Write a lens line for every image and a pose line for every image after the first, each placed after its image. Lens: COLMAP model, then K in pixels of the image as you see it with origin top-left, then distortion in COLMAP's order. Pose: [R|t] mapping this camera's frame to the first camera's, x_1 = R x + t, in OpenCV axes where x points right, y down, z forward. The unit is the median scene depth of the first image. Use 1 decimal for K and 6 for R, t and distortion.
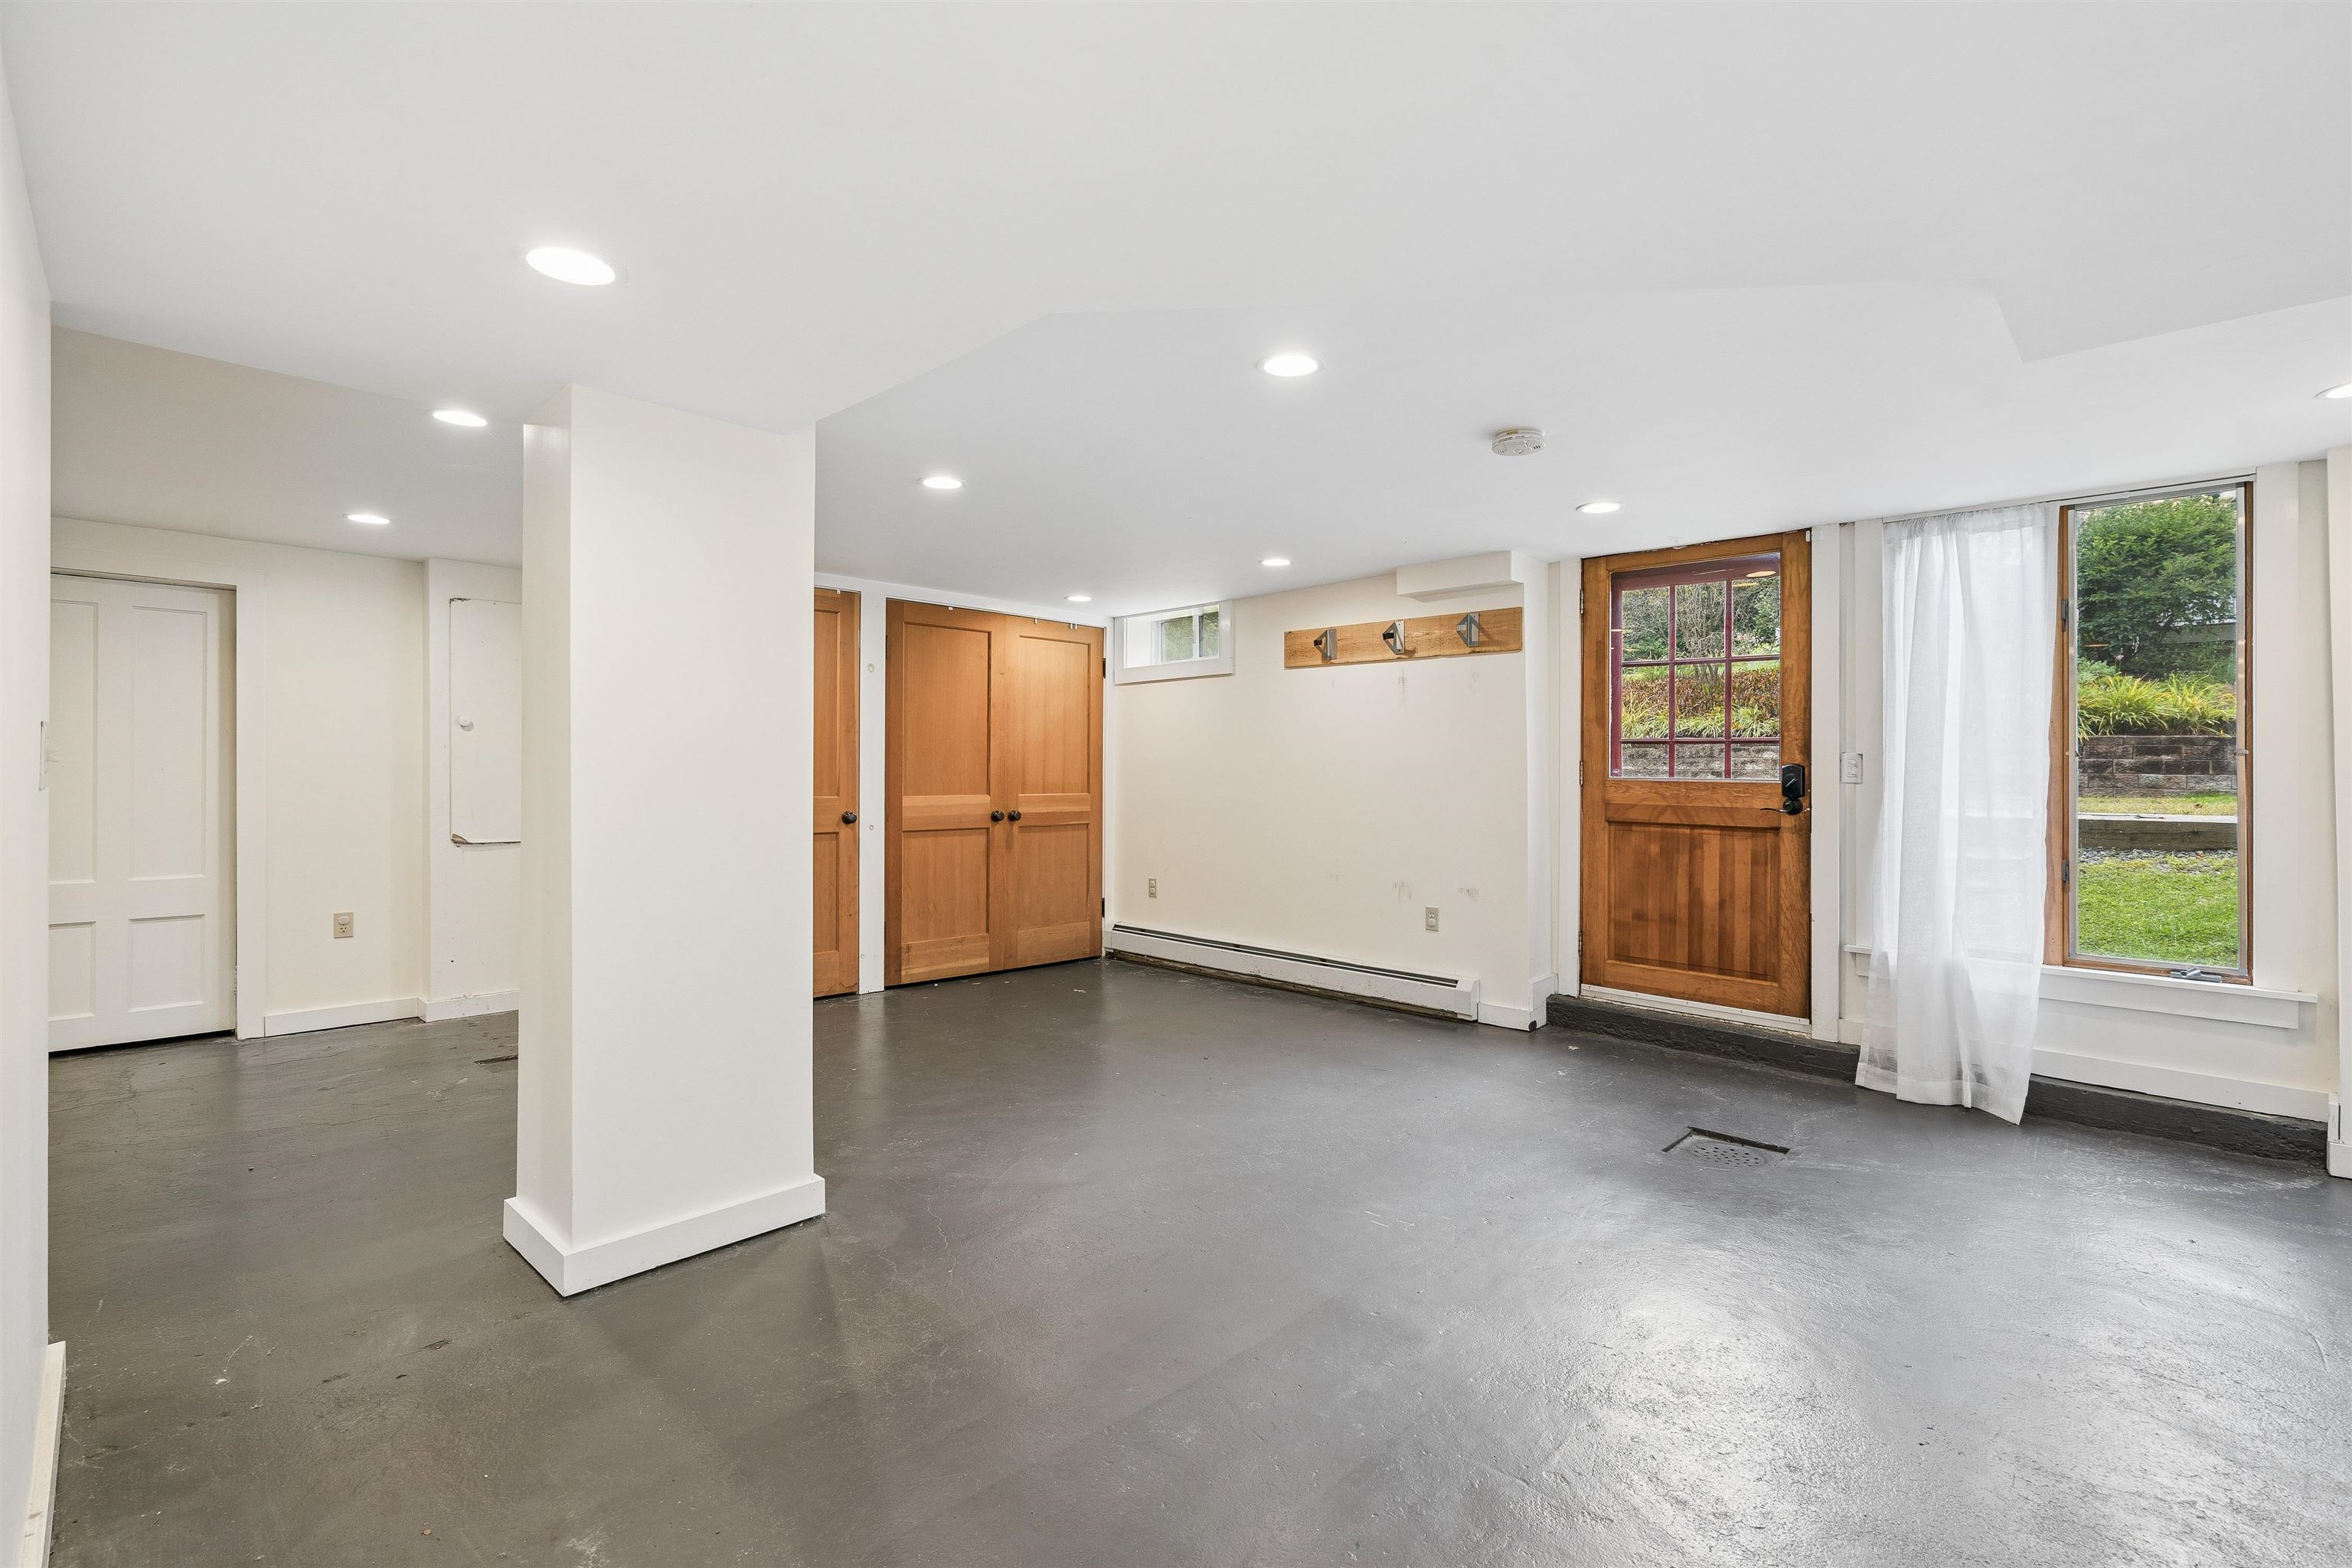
lens RADIAL K [[1055.5, 0, 1184.4], [0, 1055.5, 774.3], [0, 0, 1]] dist [-0.004506, 0.000460]
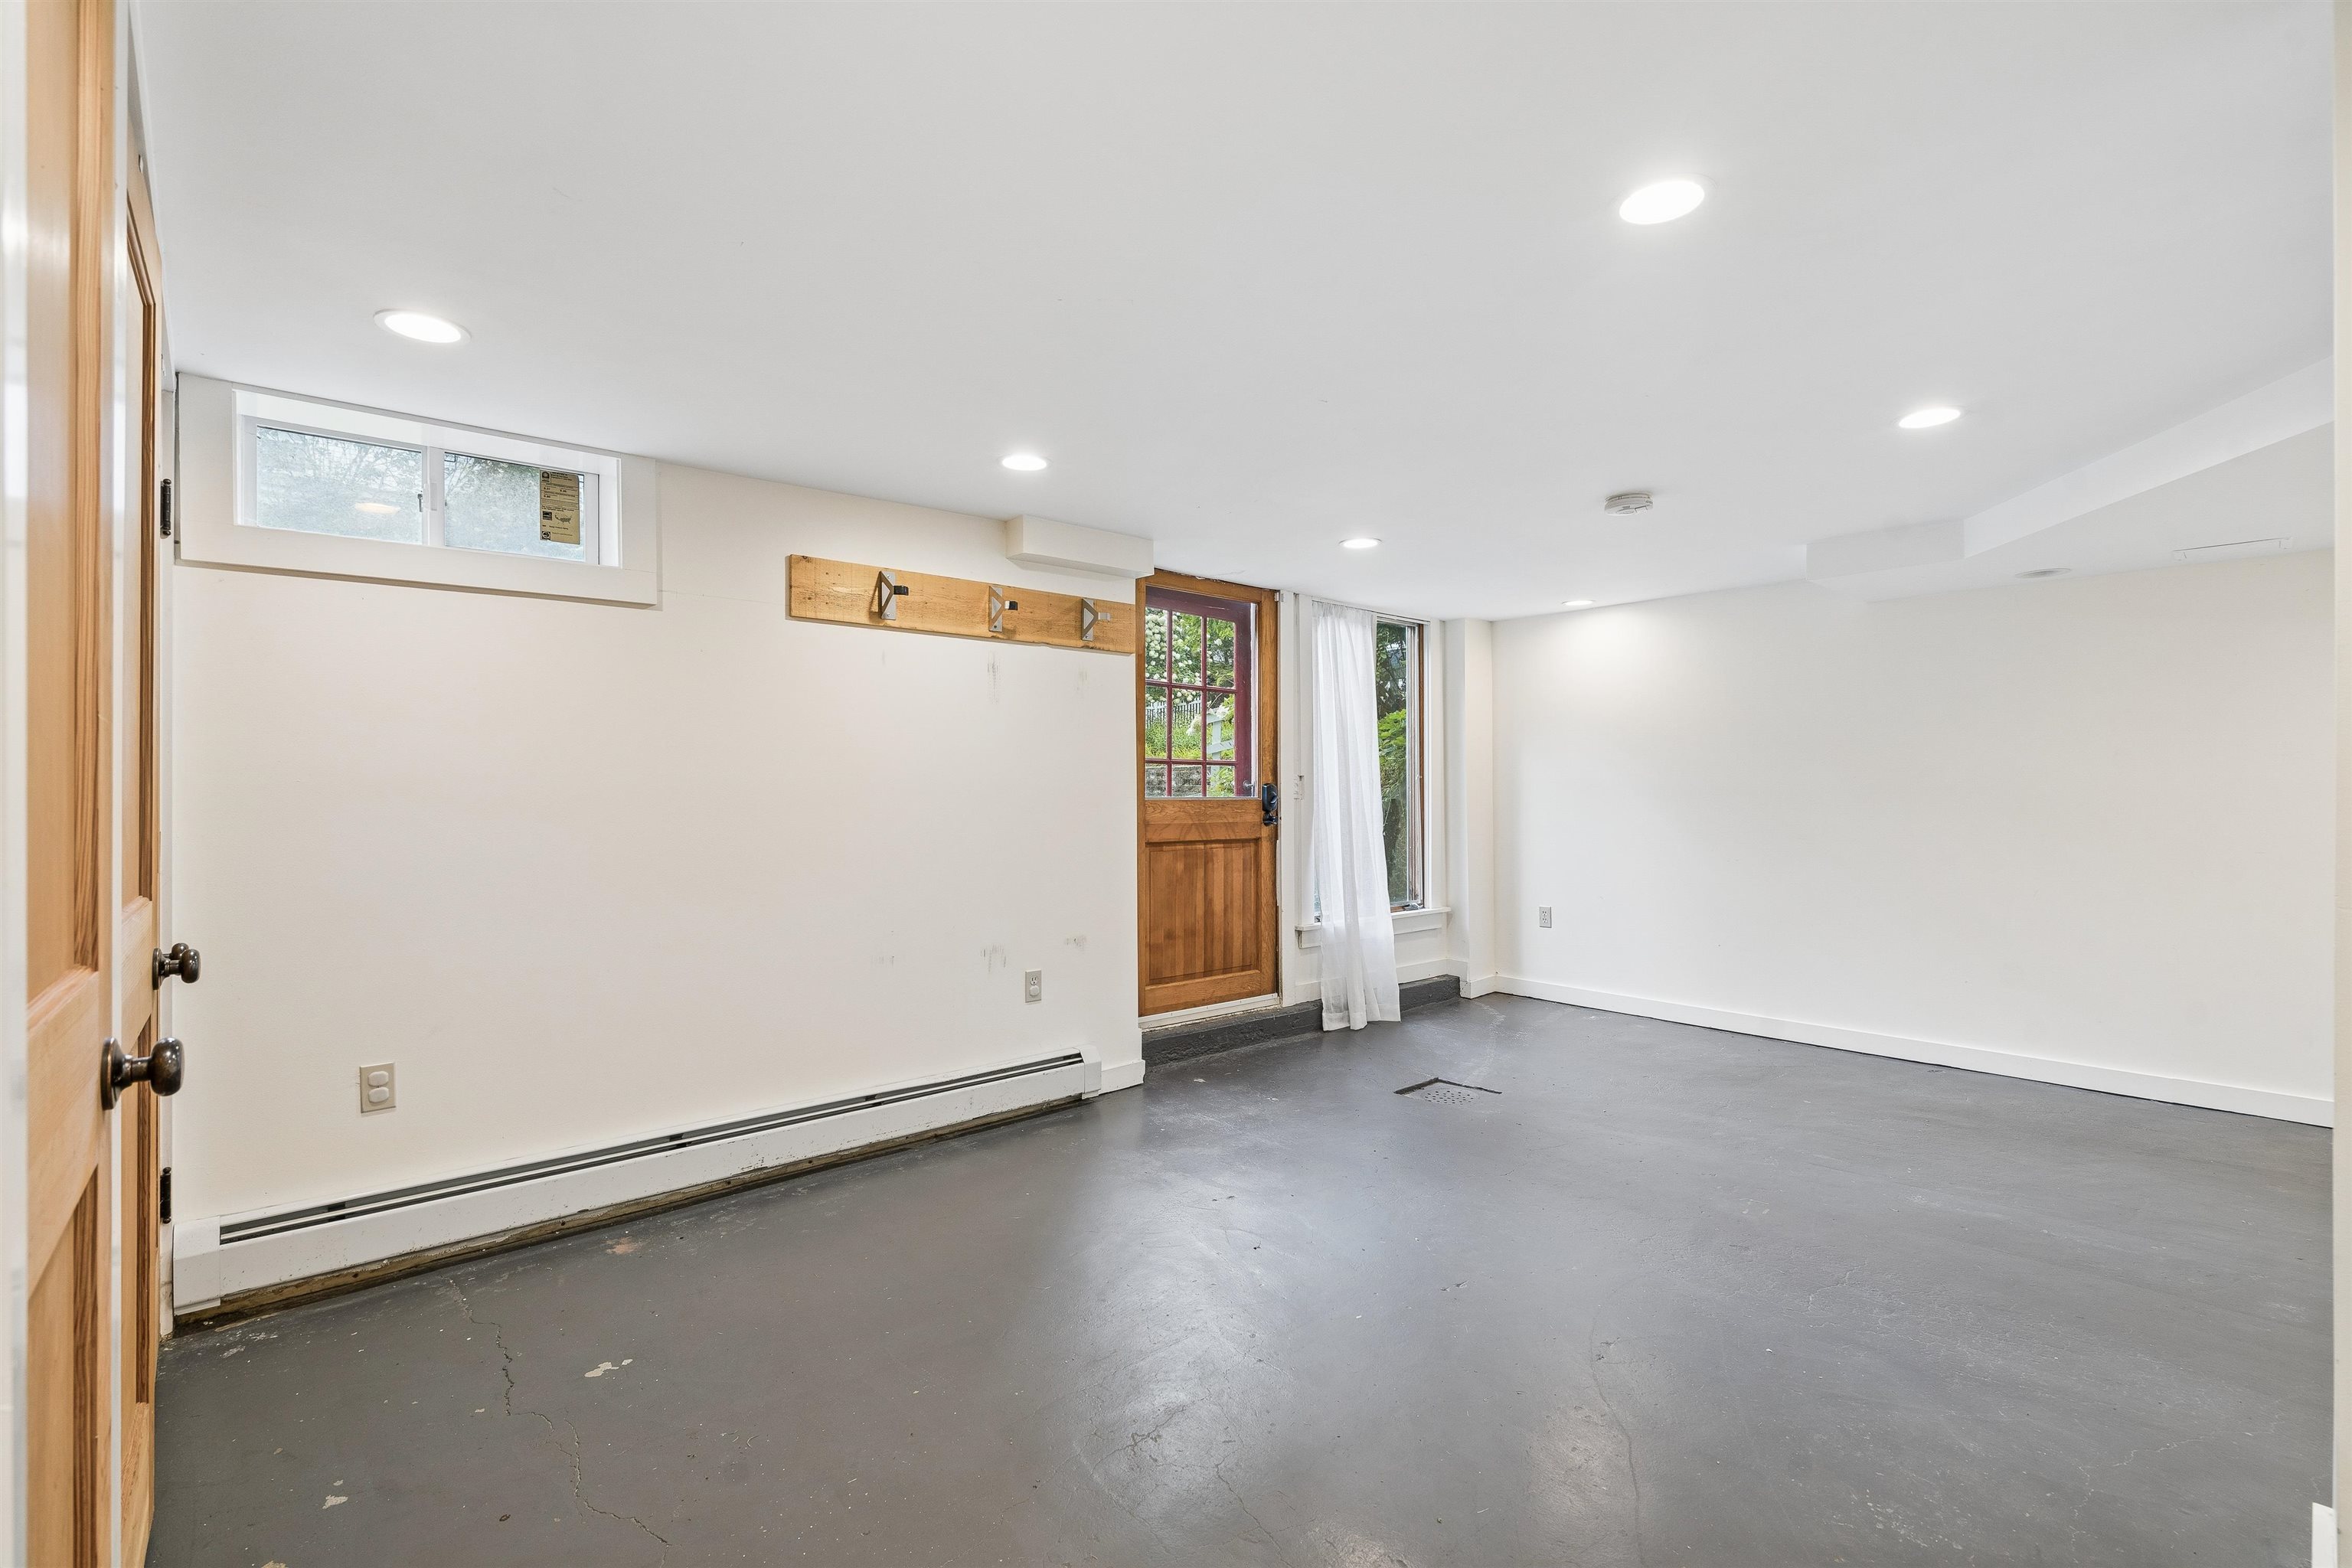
lens RADIAL K [[1055.5, 0, 1184.0], [0, 1055.5, 784.5], [0, 0, 1]] dist [-0.004506, 0.000460]
pose [[0.071683, 0.000576, 0.997427, -0.583484], [0.010878, 0.999940, -0.001359, -0.007474], [-0.997368, 0.010947, 0.071672, 0.938473]]
